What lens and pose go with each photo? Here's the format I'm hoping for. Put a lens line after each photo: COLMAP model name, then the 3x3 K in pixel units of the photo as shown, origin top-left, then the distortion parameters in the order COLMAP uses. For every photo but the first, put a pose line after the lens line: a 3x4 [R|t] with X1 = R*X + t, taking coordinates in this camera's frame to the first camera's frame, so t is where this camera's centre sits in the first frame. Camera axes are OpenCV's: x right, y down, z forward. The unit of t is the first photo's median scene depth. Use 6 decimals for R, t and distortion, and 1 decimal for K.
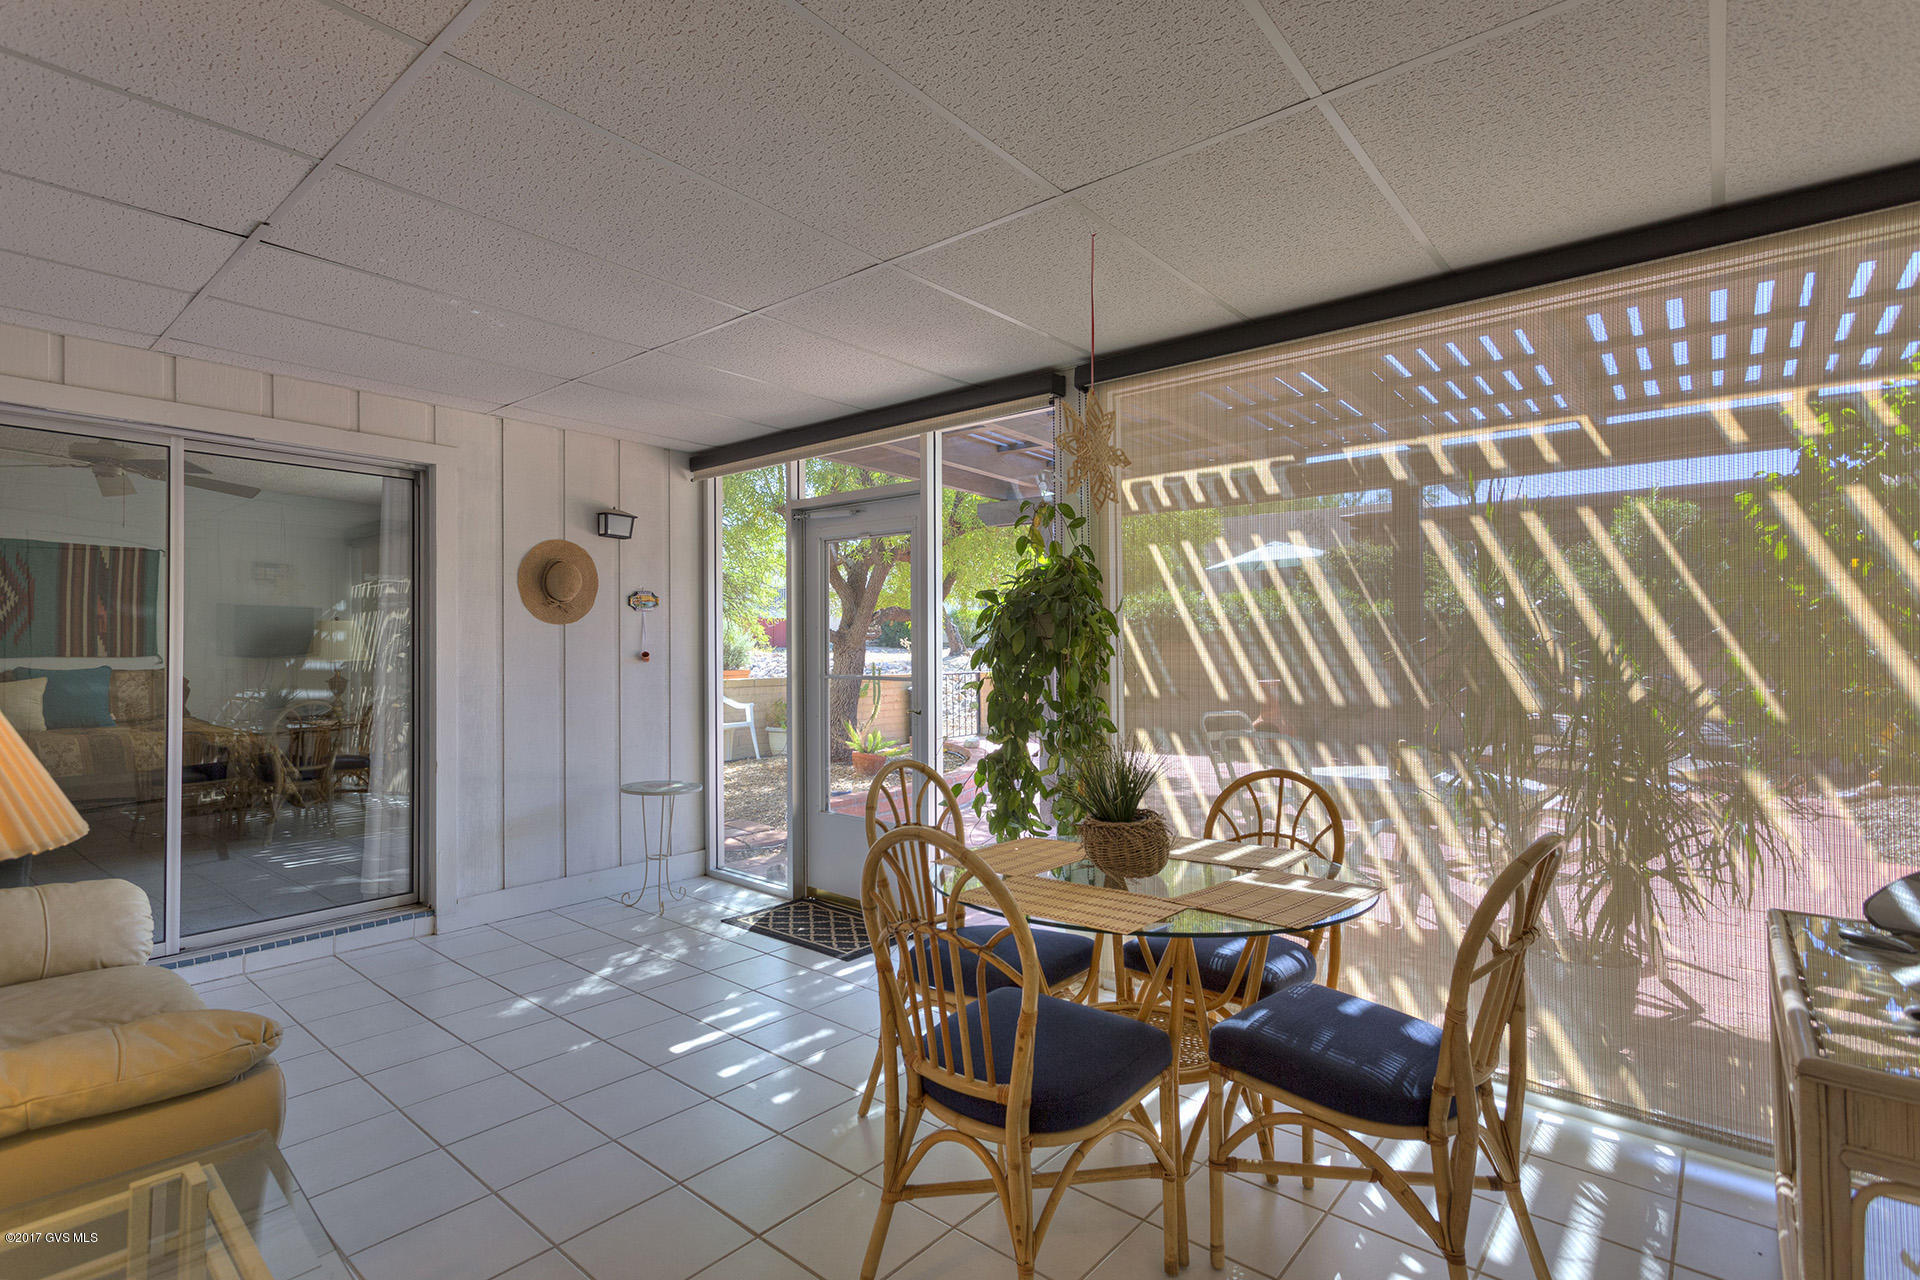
lens RADIAL K [[924.3, 0, 960.0], [0, 924.3, 640.0], [0, 0, 1]] dist [0.000366, 0.000271]
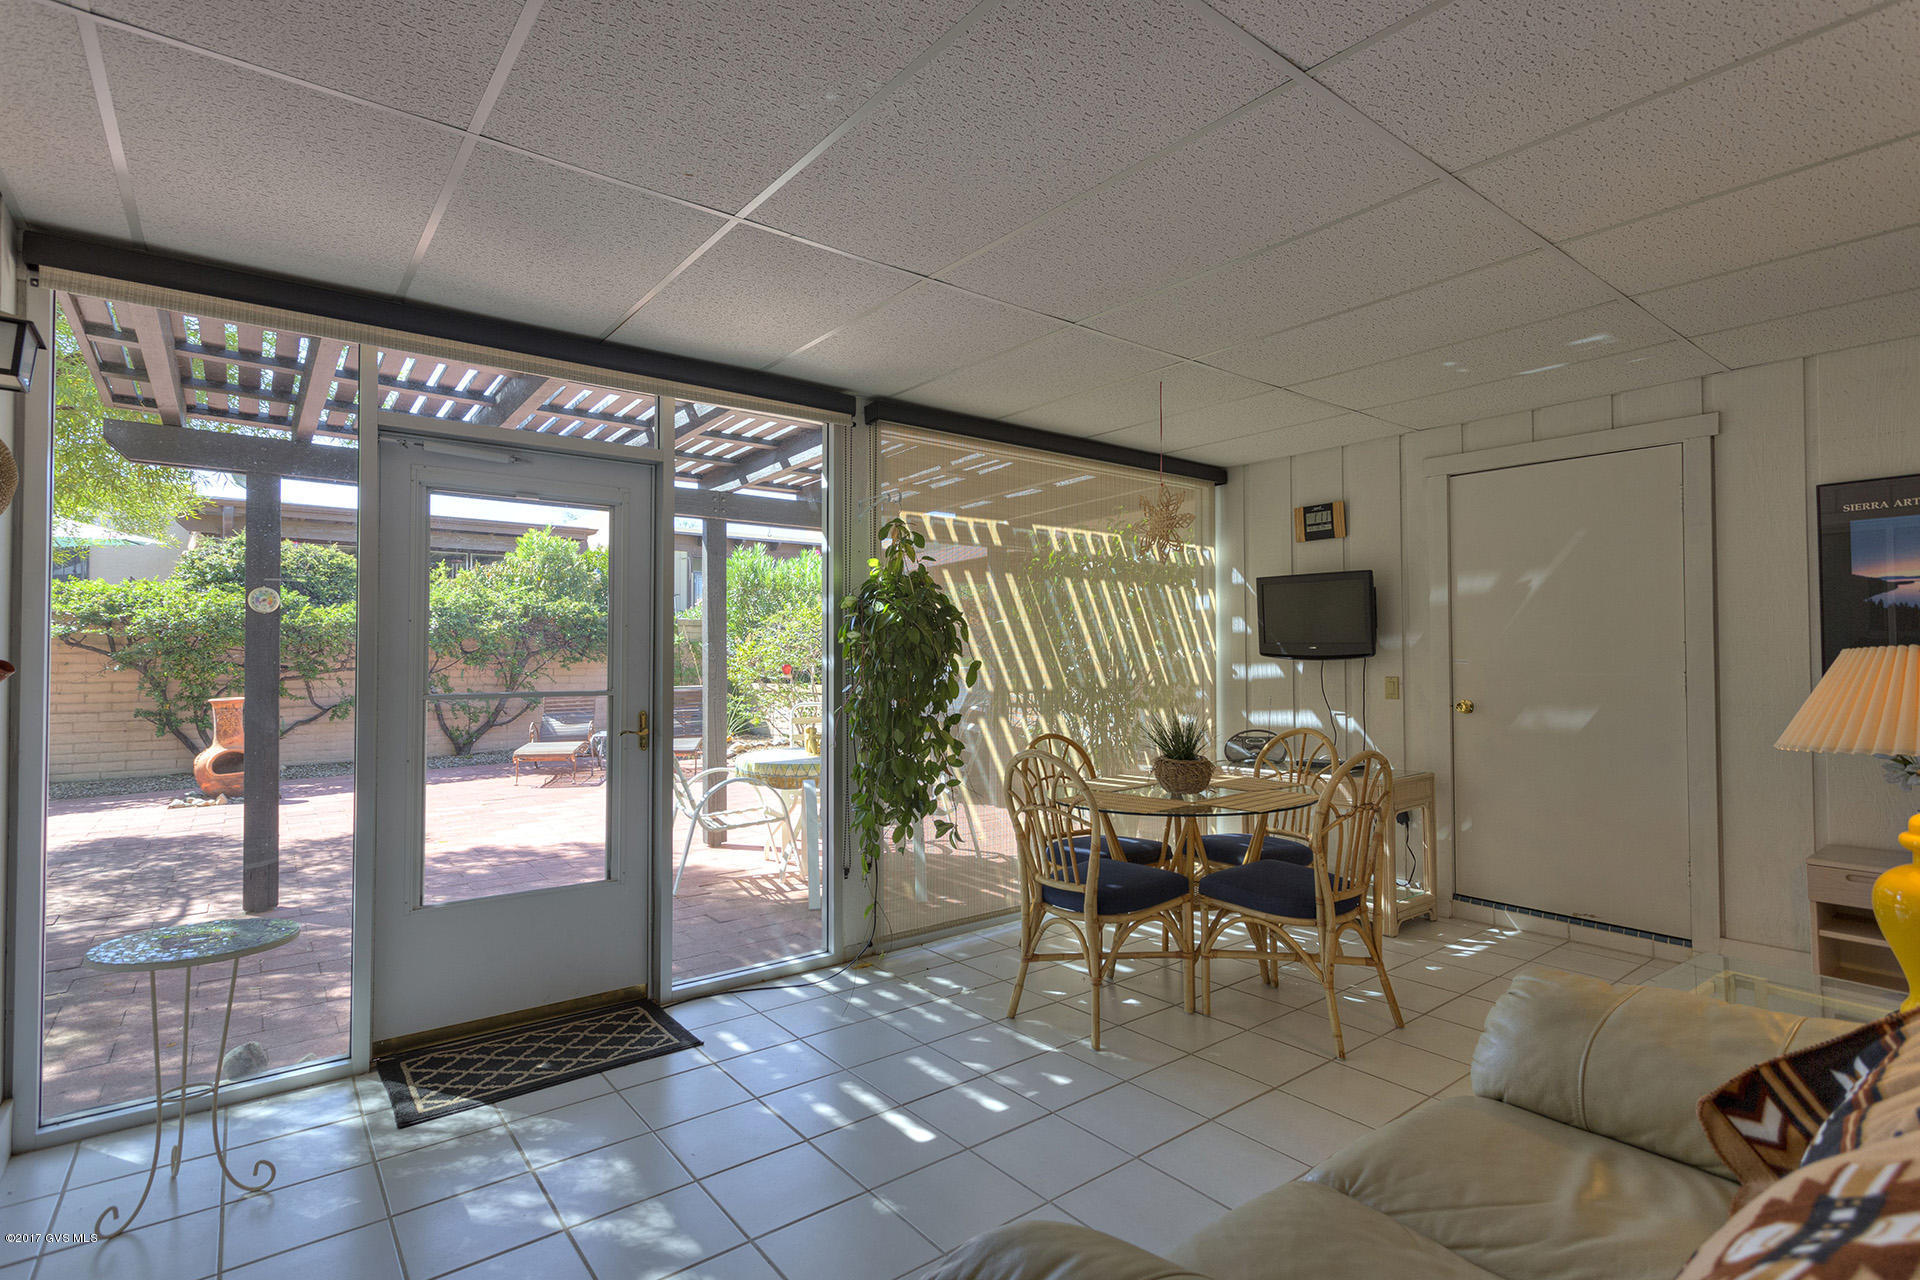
lens RADIAL K [[902.9, 0, 960.0], [0, 902.9, 640.0], [0, 0, 1]] dist [0.000234, 0.001272]
pose [[0.202190, 0.022396, 0.979090, -0.898879], [-0.002776, 0.999748, -0.022296, 0.018307], [-0.979342, 0.001790, 0.202201, 0.666675]]
